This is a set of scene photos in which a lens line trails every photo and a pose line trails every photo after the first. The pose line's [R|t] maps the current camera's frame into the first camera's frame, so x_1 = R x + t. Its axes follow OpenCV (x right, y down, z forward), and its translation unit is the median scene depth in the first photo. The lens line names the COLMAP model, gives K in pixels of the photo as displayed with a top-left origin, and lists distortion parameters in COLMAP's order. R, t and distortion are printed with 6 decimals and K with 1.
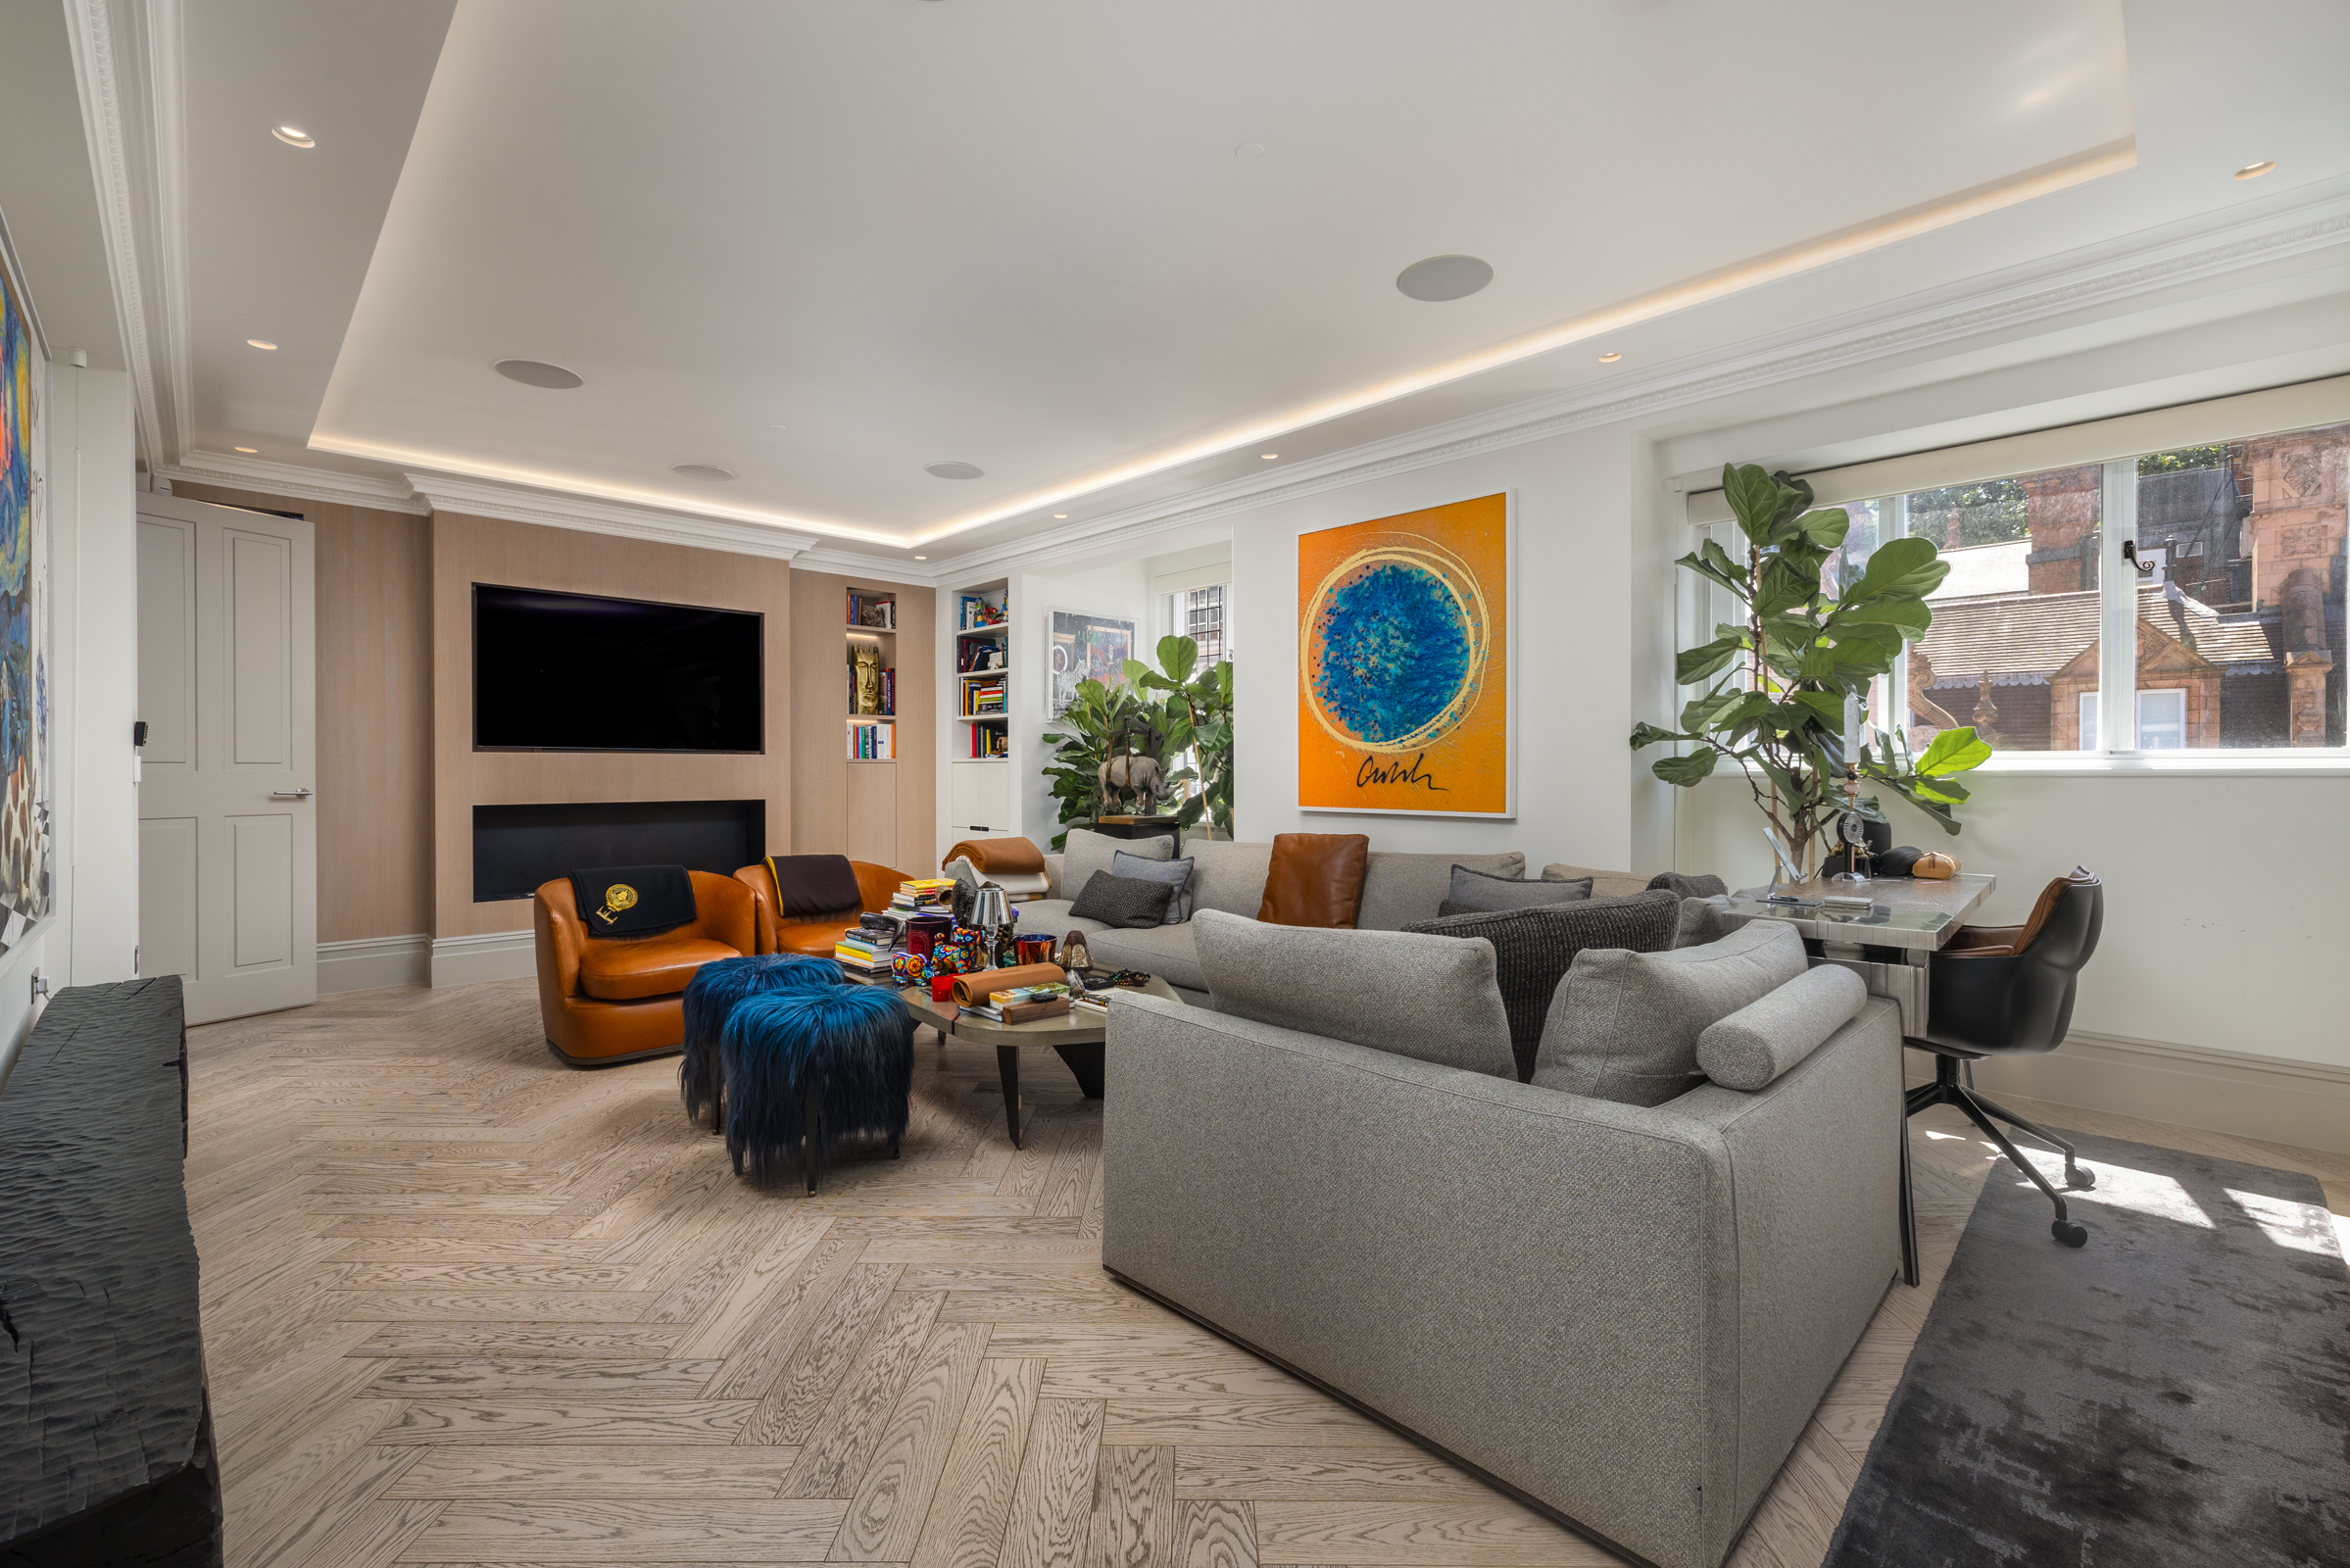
lens RADIAL K [[1006.5, 0, 1180.0], [0, 1006.5, 777.2], [0, 0, 1]] dist [0.000822, 0.000051]
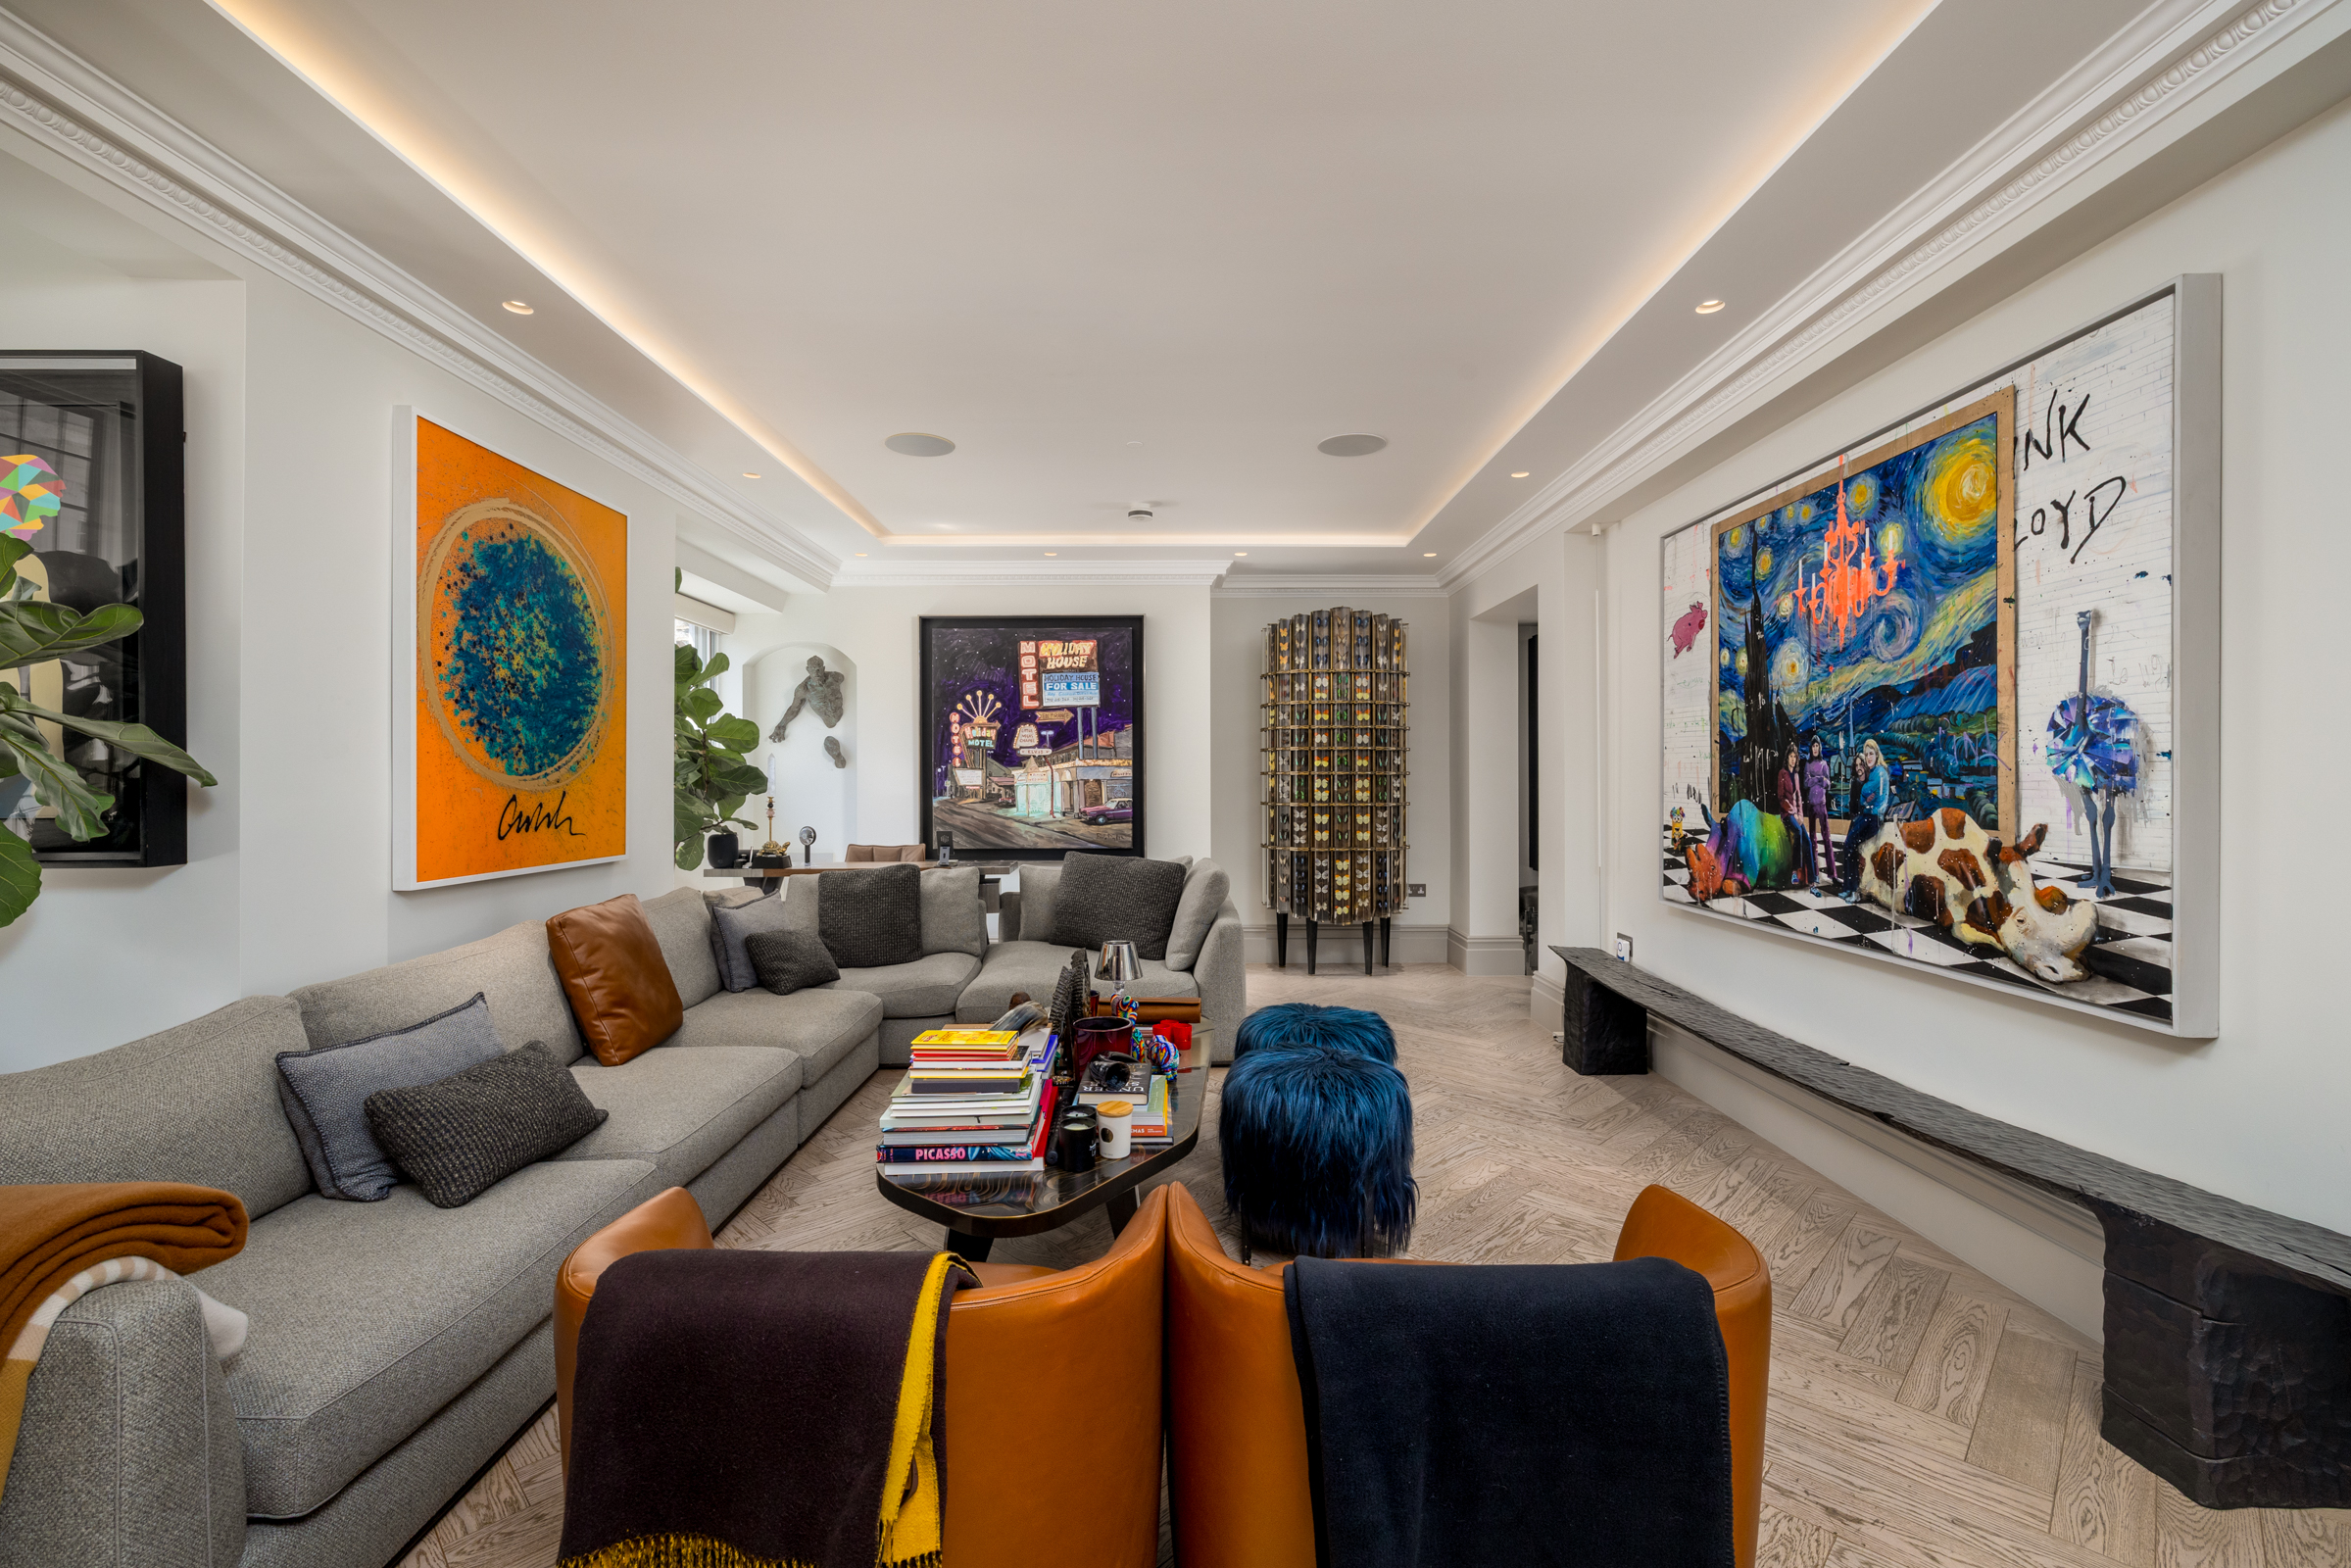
lens RADIAL K [[1006.9, 0, 1180.4], [0, 1006.9, 782.0], [0, 0, 1]] dist [0.000822, 0.000051]
pose [[-0.716577, -0.000714, 0.697508, -0.646092], [0.007886, 0.999927, 0.009125, -0.033229], [-0.697464, 0.012039, -0.716519, 1.193288]]
